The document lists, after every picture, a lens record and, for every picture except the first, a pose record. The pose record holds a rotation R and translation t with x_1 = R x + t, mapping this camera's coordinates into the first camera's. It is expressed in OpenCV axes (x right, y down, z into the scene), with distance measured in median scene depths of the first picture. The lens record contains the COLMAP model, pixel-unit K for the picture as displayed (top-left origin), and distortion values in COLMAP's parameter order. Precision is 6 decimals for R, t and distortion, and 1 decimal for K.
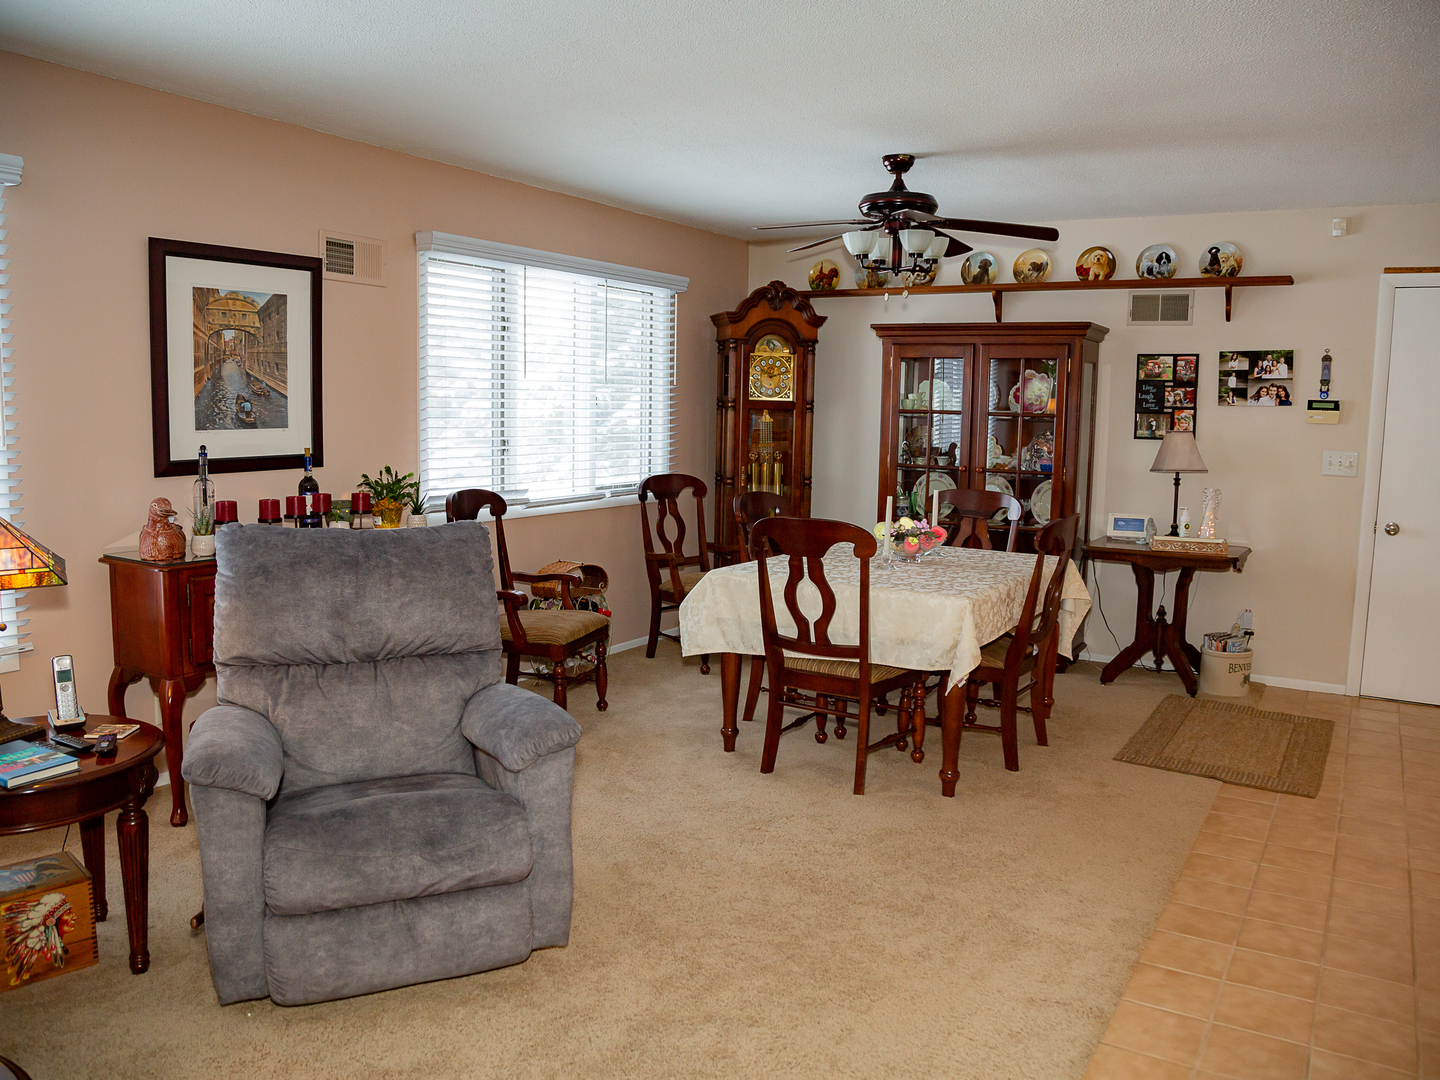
lens RADIAL K [[1122.6, 0, 720.6], [0, 1122.6, 539.8], [0, 0, 1]] dist [-0.086631, 0.032191]
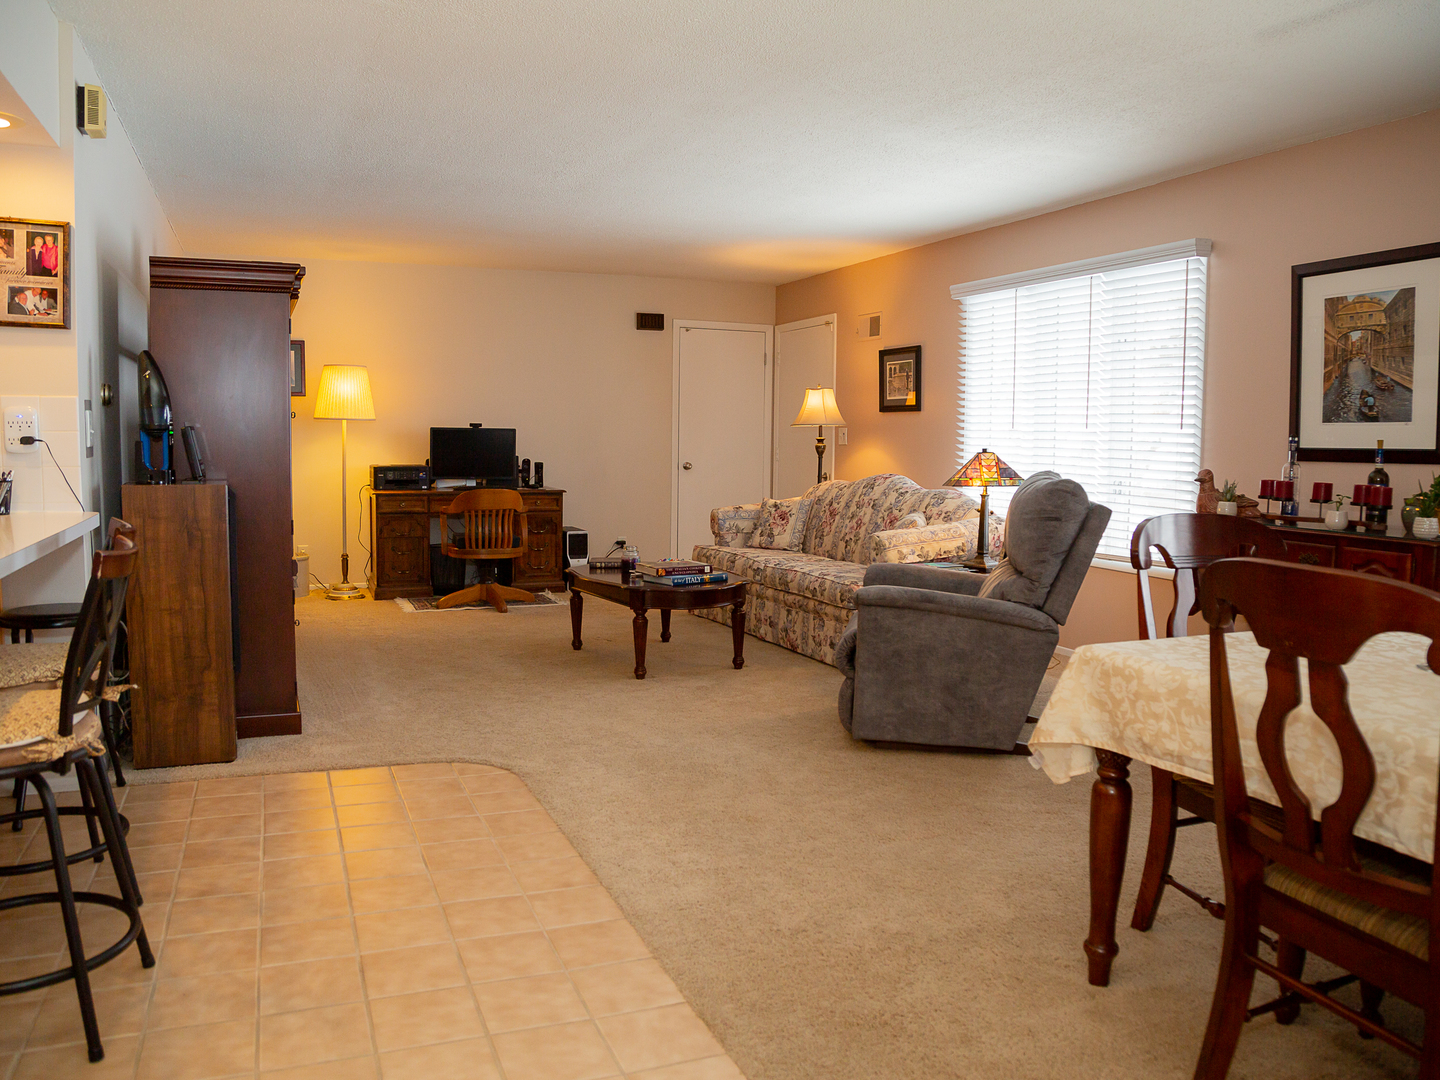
lens RADIAL K [[1122.6, 0, 716.9], [0, 1122.6, 543.4], [0, 0, 1]] dist [-0.086631, 0.032191]
pose [[-0.600911, 0.046763, -0.797947, 0.488714], [-0.124081, 0.980728, 0.150916, -0.041376], [0.789626, 0.189697, -0.583528, 0.706518]]
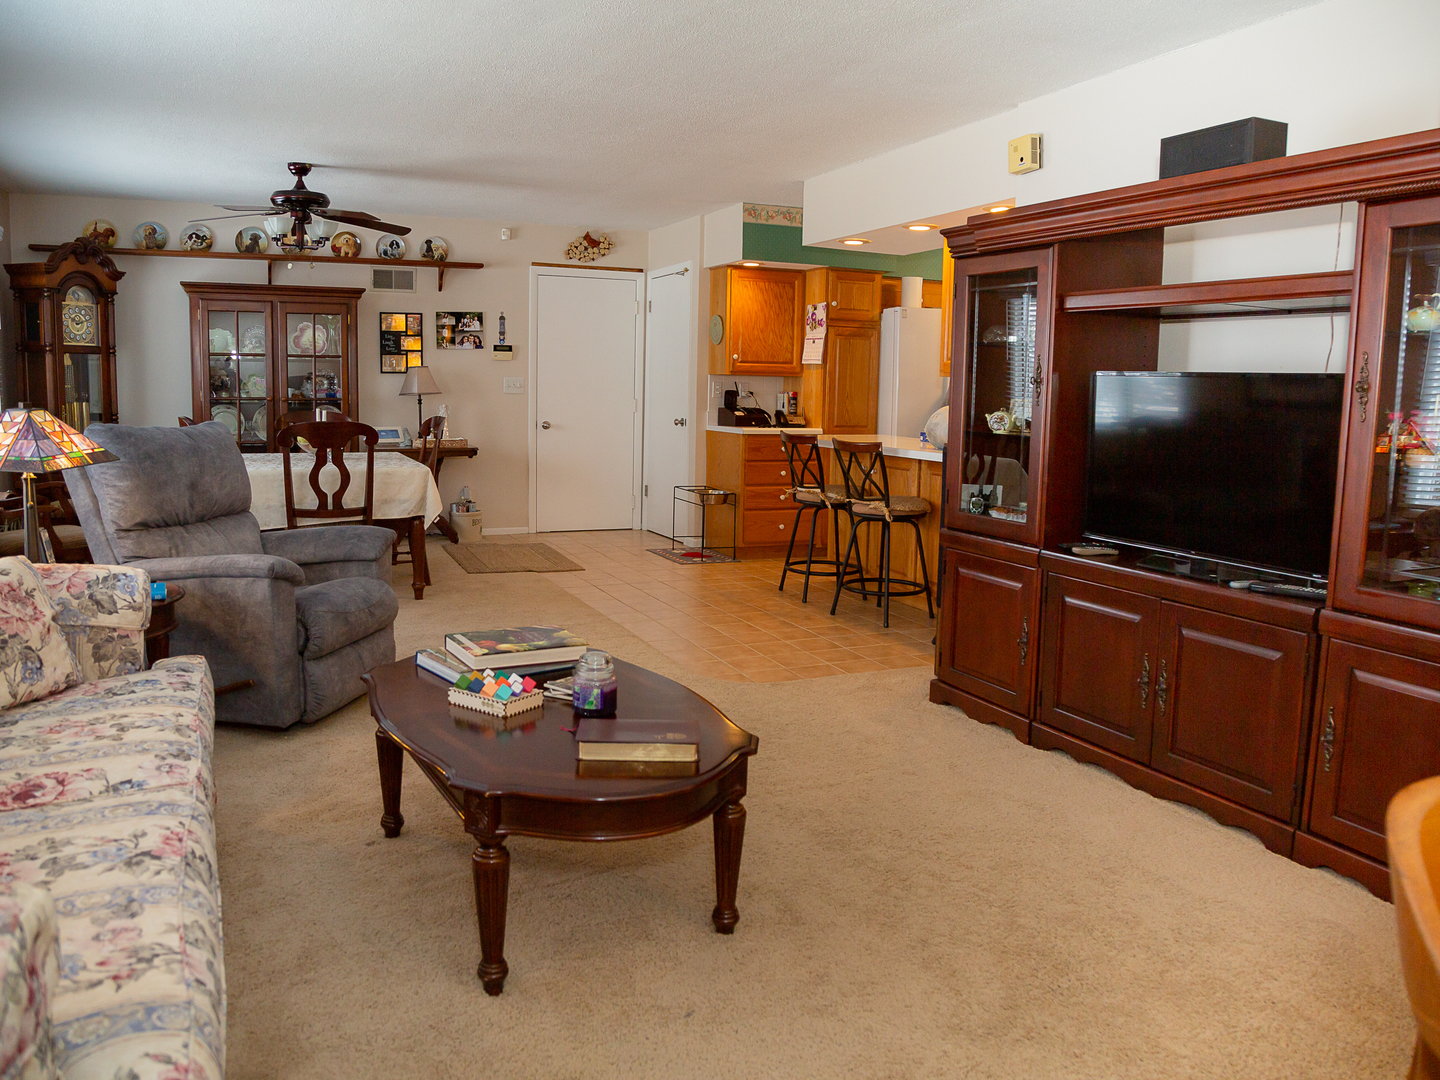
lens RADIAL K [[1122.6, 0, 718.0], [0, 1122.6, 530.5], [0, 0, 1]] dist [-0.086631, 0.032191]
pose [[0.585758, -0.115550, 0.802207, -0.678744], [0.091920, 0.992870, 0.075894, 0.049500], [-0.805257, 0.029283, 0.592203, -0.210344]]
